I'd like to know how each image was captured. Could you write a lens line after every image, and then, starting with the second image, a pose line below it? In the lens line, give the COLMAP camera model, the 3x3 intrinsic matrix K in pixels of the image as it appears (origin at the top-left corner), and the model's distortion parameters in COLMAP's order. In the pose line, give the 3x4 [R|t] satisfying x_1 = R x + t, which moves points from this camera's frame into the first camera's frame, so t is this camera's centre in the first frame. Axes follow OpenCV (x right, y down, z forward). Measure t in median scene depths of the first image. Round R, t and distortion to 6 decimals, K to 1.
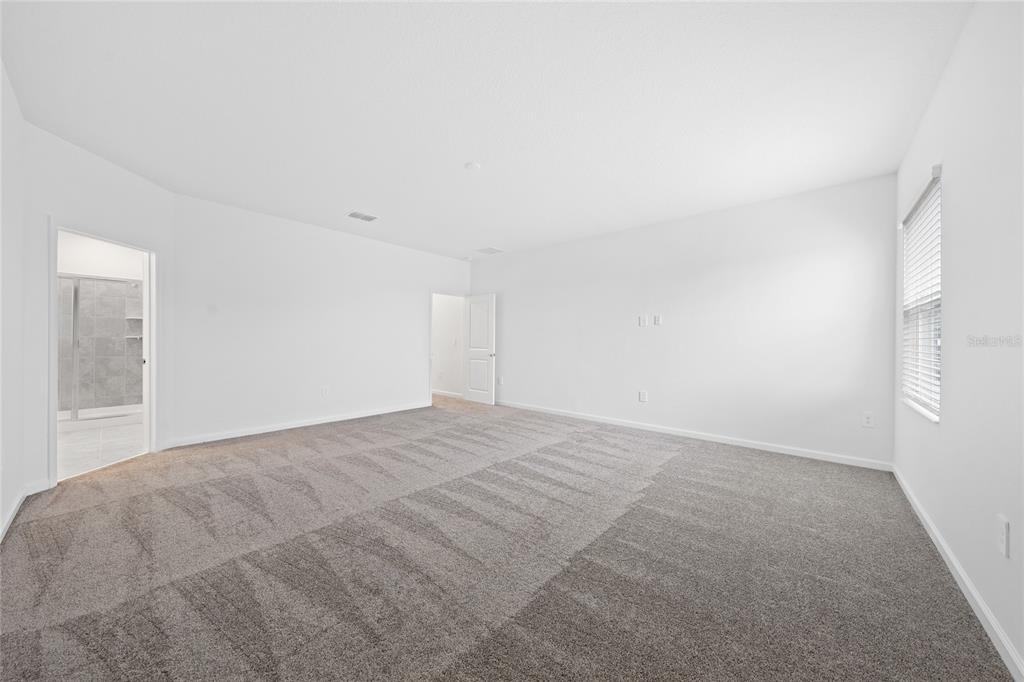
lens RADIAL K [[345.9, 0, 510.8], [0, 345.9, 342.7], [0, 0, 1]] dist [-0.002648, -0.000163]
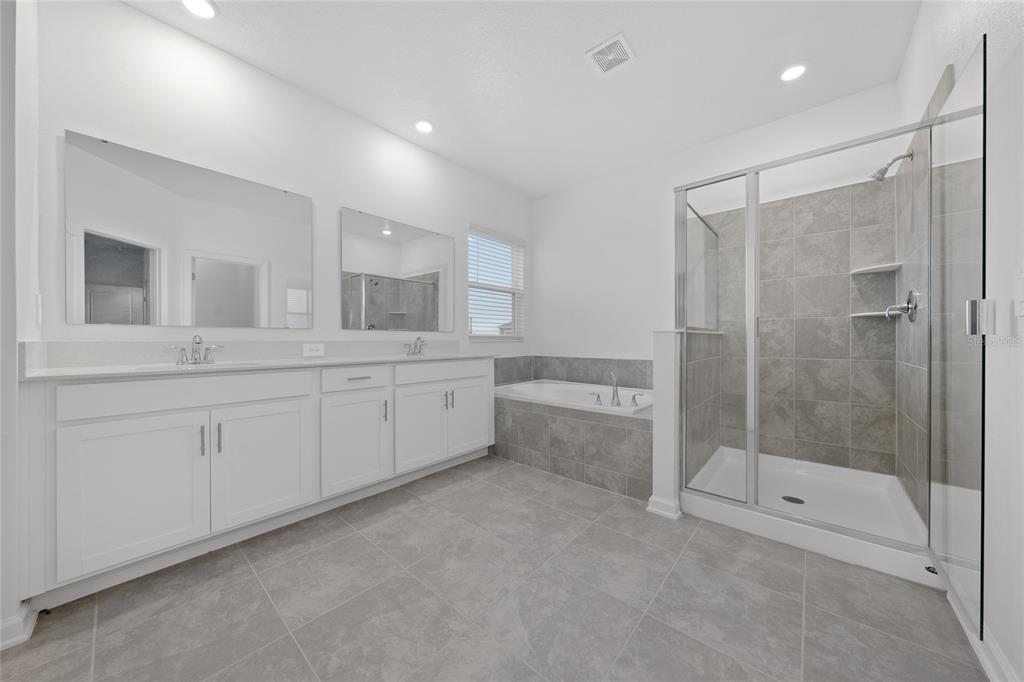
lens RADIAL K [[345.9, 0, 518.9], [0, 345.9, 334.3], [0, 0, 1]] dist [-0.002648, -0.000163]
pose [[0.026377, 0.002732, -0.999648, -0.698989], [0.016180, 0.999864, 0.003159, -0.000749], [0.999521, -0.016257, 0.026329, 0.571995]]
